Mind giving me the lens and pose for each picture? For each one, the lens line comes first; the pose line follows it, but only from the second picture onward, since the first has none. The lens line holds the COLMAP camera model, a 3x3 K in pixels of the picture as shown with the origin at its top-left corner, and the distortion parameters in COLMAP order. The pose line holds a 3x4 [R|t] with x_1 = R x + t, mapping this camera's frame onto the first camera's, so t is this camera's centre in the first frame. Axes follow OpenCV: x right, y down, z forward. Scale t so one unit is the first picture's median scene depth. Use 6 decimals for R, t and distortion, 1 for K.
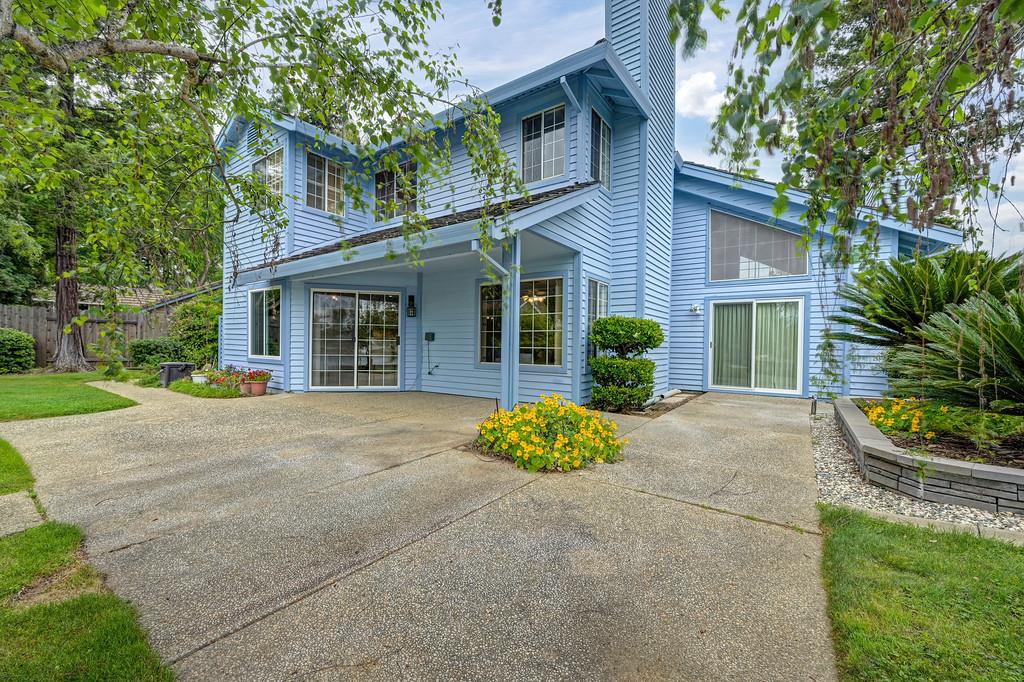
lens RADIAL K [[406.1, 0, 511.9], [0, 406.1, 345.5], [0, 0, 1]] dist [-0.002163, 0.000408]
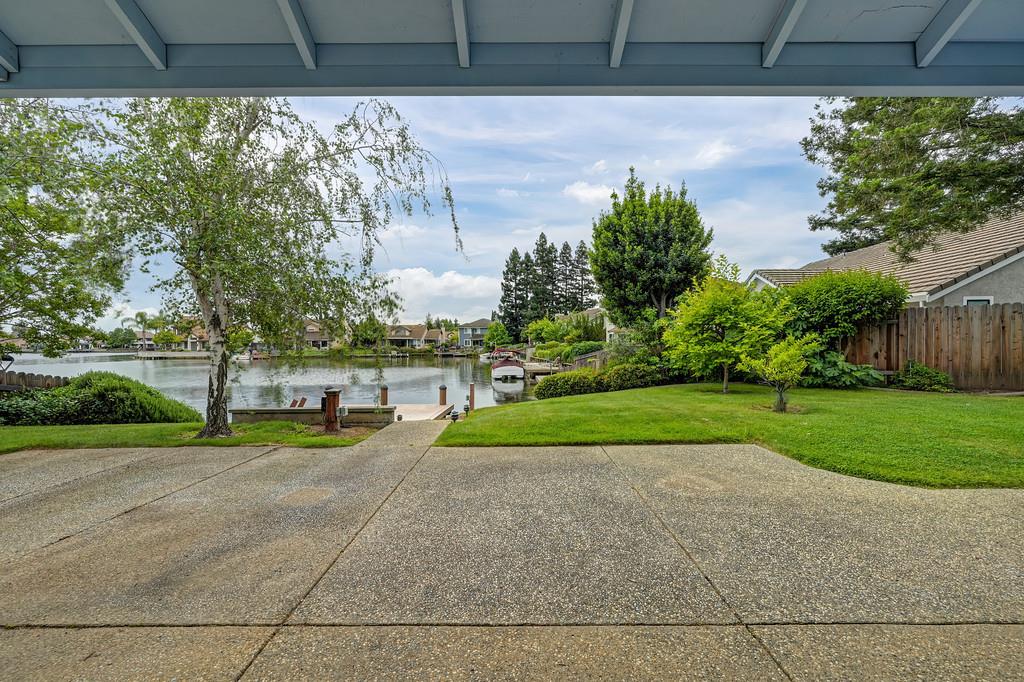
lens RADIAL K [[406.1, 0, 513.2], [0, 406.1, 347.4], [0, 0, 1]] dist [-0.002163, 0.000408]
pose [[-0.820730, -0.004471, -0.571298, -0.416795], [-0.007530, 0.999967, 0.002991, -0.034382], [0.571266, 0.006757, -0.820737, 1.931827]]
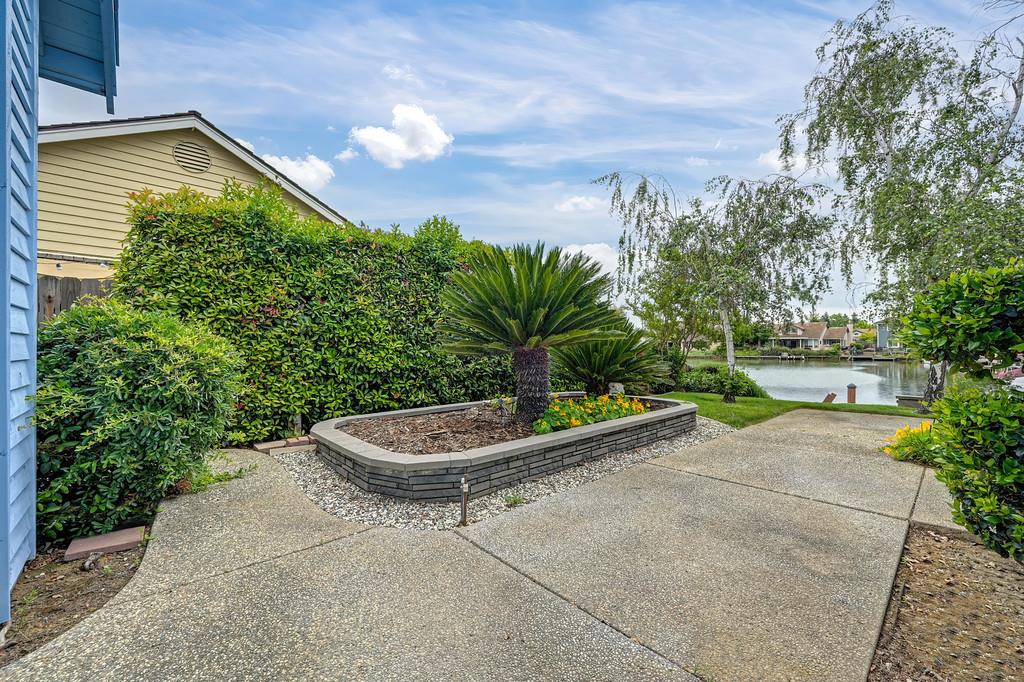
lens RADIAL K [[406.1, 0, 514.6], [0, 406.1, 343.4], [0, 0, 1]] dist [-0.002163, 0.000408]
pose [[-0.977100, -0.008175, 0.212625, 1.041007], [-0.008850, 0.999958, -0.002225, -0.009021], [-0.212598, -0.004056, -0.977131, 2.320957]]
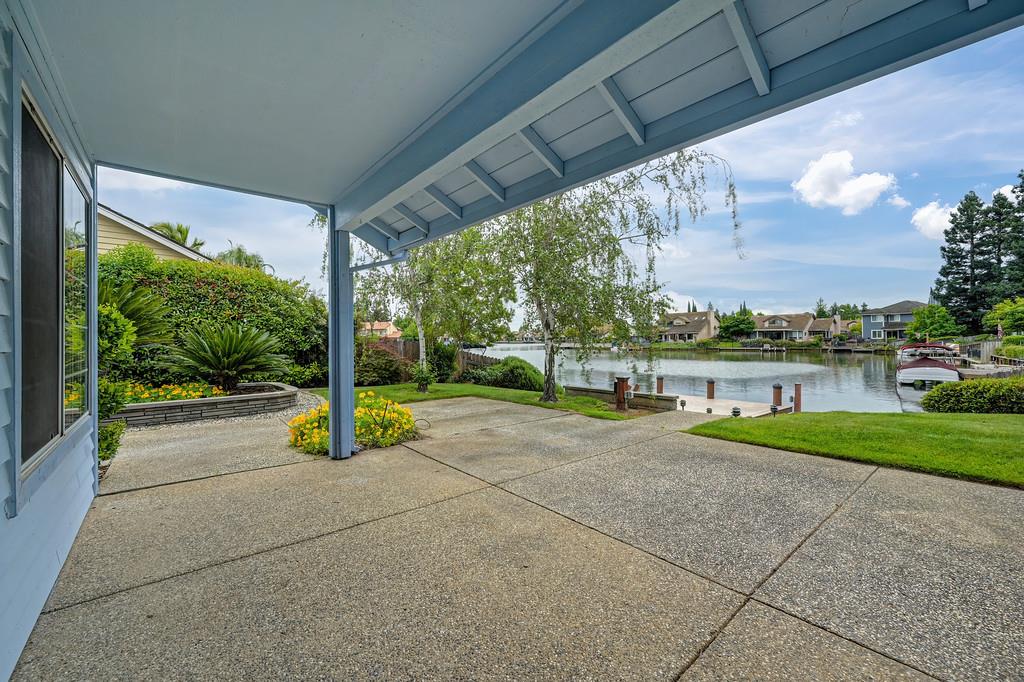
lens RADIAL K [[406.1, 0, 513.1], [0, 406.1, 338.0], [0, 0, 1]] dist [-0.002163, 0.000408]
pose [[-0.968541, -0.004941, 0.248806, -0.713881], [-0.004167, 0.999985, 0.003638, -0.049257], [-0.248820, 0.002487, -0.968547, 2.257759]]
